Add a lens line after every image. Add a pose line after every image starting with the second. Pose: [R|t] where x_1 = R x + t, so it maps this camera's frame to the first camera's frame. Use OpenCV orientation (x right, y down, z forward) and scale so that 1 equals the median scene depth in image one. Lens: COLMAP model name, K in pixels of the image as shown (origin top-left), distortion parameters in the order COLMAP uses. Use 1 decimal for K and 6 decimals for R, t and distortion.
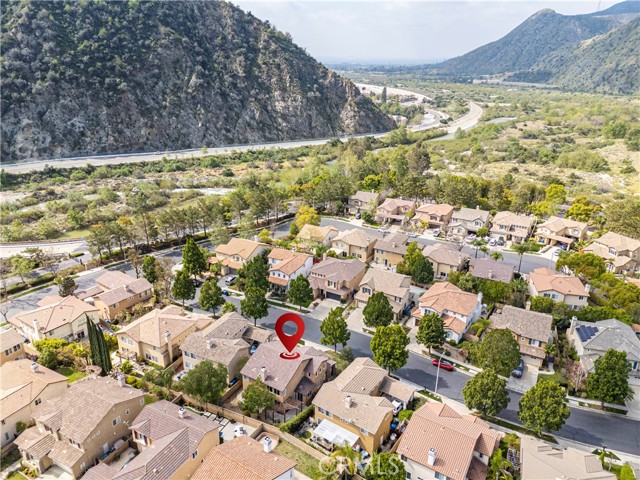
lens RADIAL K [[459.1, 0, 320.0], [0, 459.1, 240.0], [0, 0, 1]] dist [0.070182, -0.070187]
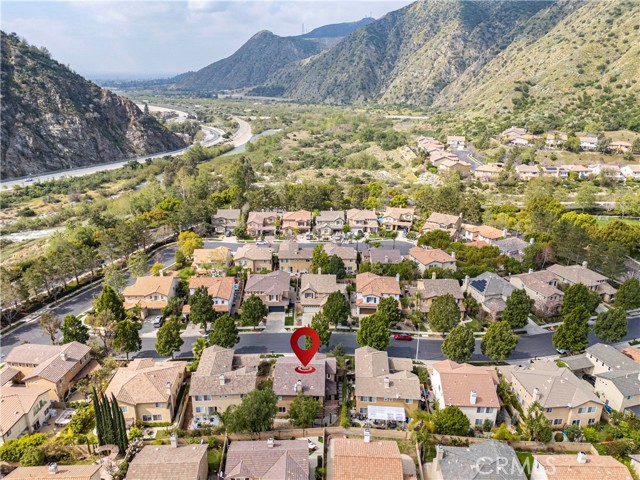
lens RADIAL K [[459.1, 0, 320.0], [0, 459.1, 240.0], [0, 0, 1]] dist [0.070182, -0.070187]
pose [[0.865820, -0.172888, 0.469538, -0.104323], [0.186268, 0.982330, 0.018228, -0.009406], [-0.464393, 0.071678, 0.882724, 0.006526]]
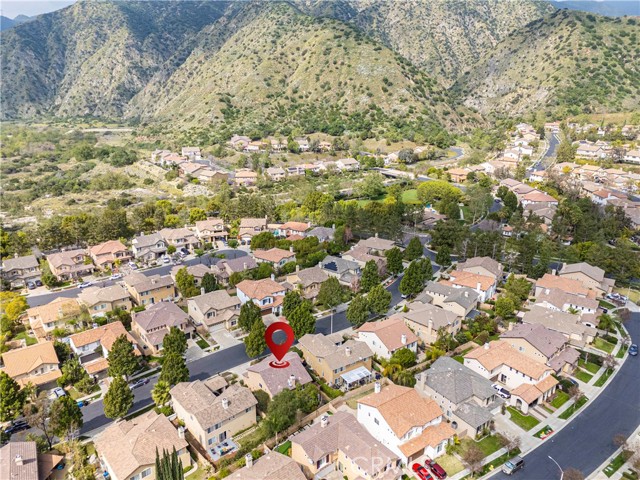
lens RADIAL K [[459.1, 0, 320.0], [0, 459.1, 240.0], [0, 0, 1]] dist [0.070182, -0.070187]
pose [[0.387842, -0.303764, 0.870233, -0.205036], [0.342572, 0.924009, 0.169859, -0.044508], [-0.855700, 0.232239, 0.462431, 0.062369]]
